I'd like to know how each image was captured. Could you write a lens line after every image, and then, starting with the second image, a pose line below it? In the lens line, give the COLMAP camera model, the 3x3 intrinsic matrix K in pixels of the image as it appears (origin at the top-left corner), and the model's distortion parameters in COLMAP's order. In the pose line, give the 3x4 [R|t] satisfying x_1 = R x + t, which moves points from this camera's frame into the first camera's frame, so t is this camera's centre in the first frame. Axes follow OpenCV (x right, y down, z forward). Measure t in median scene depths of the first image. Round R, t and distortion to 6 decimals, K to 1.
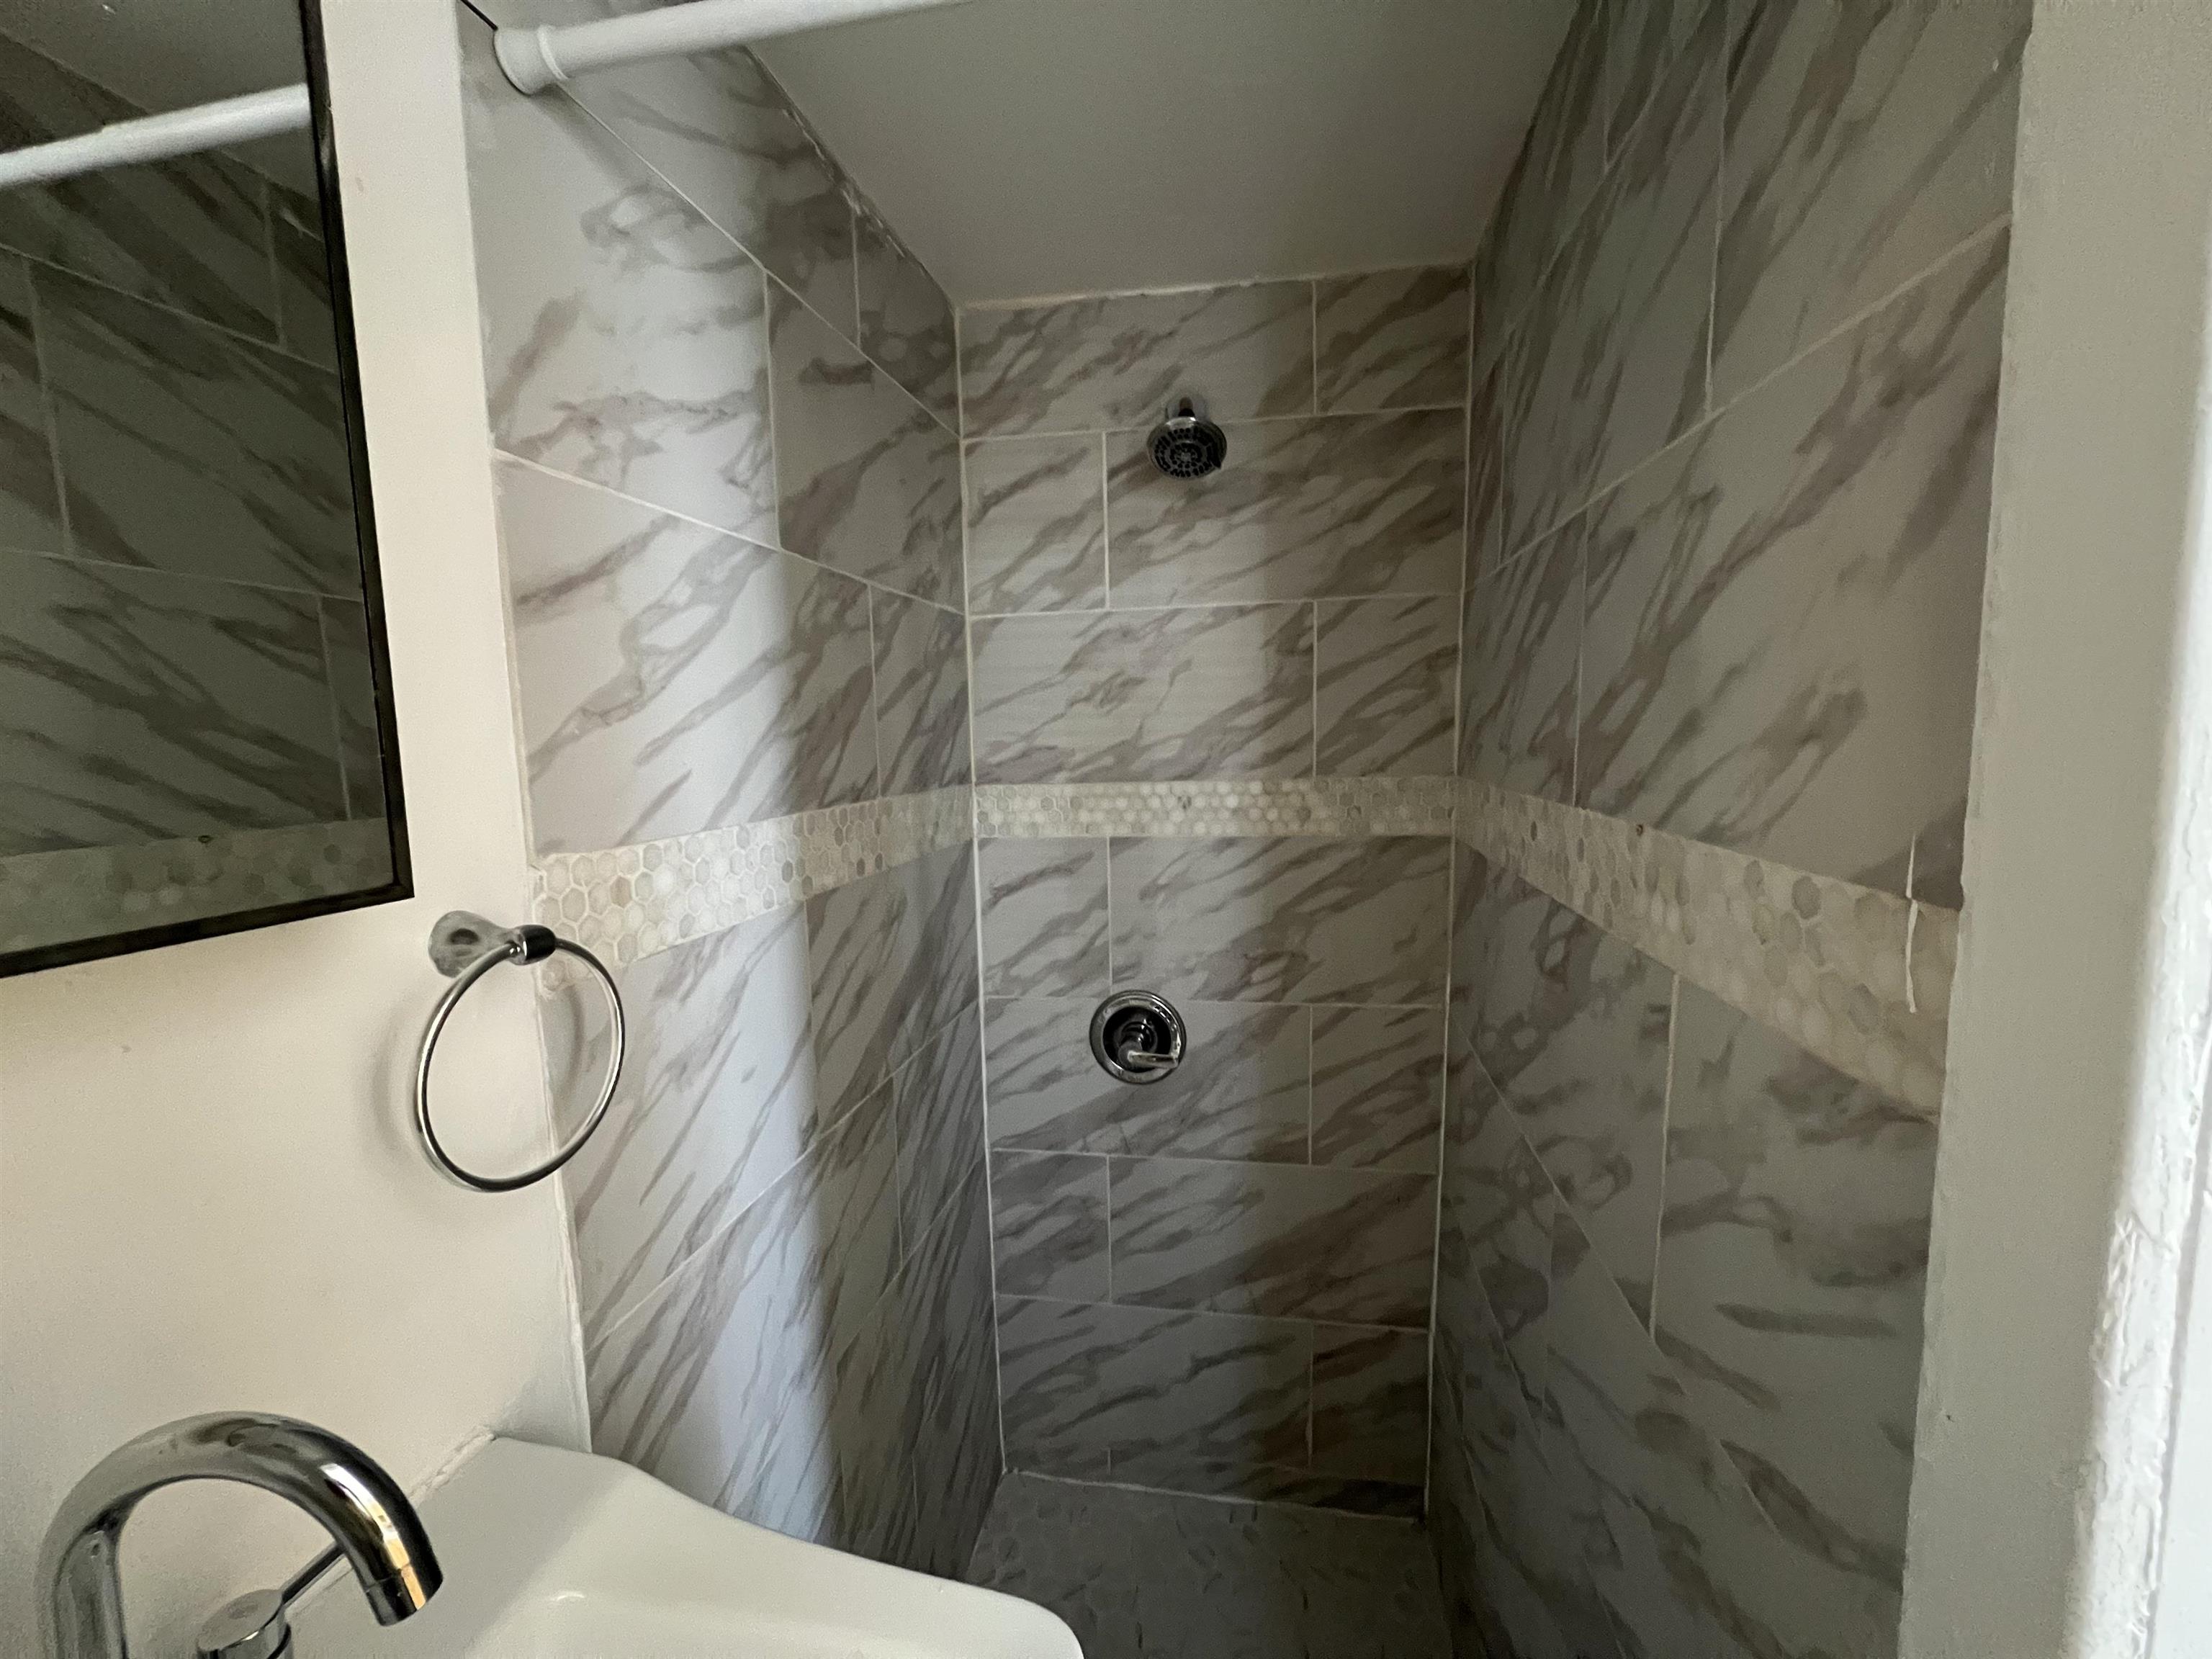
lens RADIAL K [[888.9, 0, 1099.1], [0, 888.9, 826.3], [0, 0, 1]] dist [-0.006421, 0.000470]
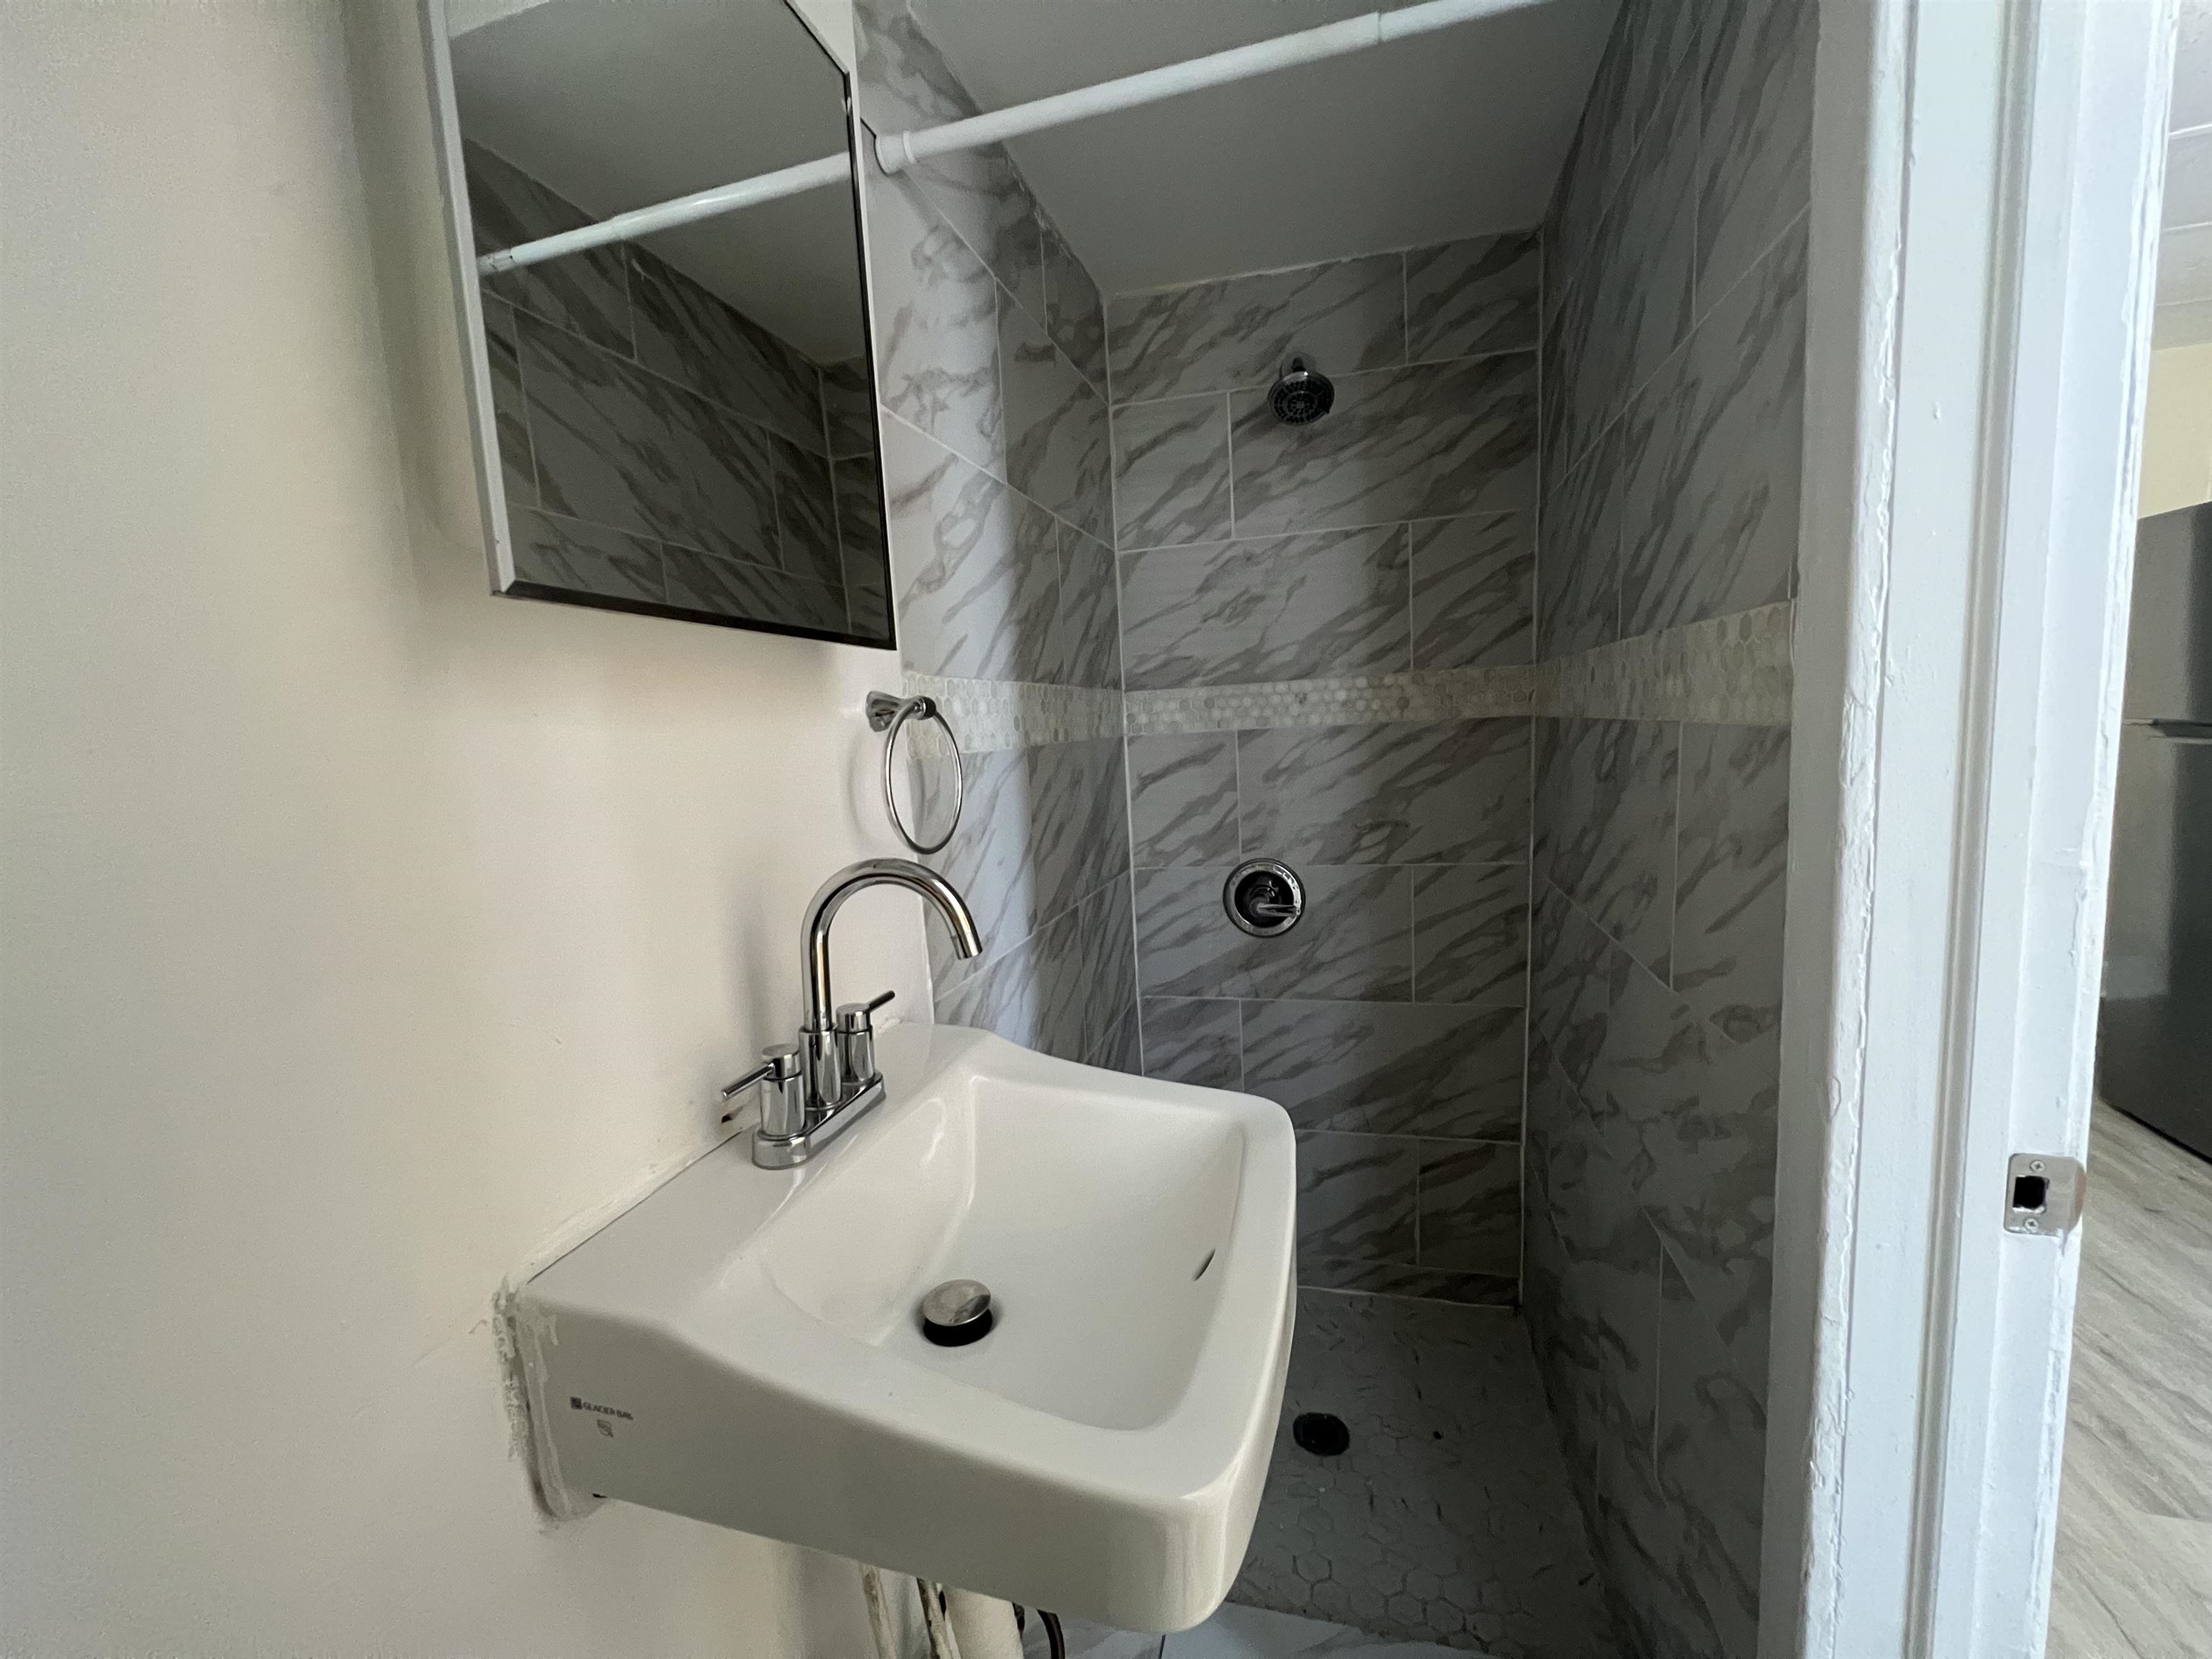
lens RADIAL K [[885.1, 0, 1101.8], [0, 885.1, 822.8], [0, 0, 1]] dist [-0.004108, 0.000025]
pose [[0.995560, -0.020264, -0.091925, -0.067049], [0.021100, 0.999744, 0.008130, 0.129951], [0.091737, -0.010034, 0.995733, -0.222752]]
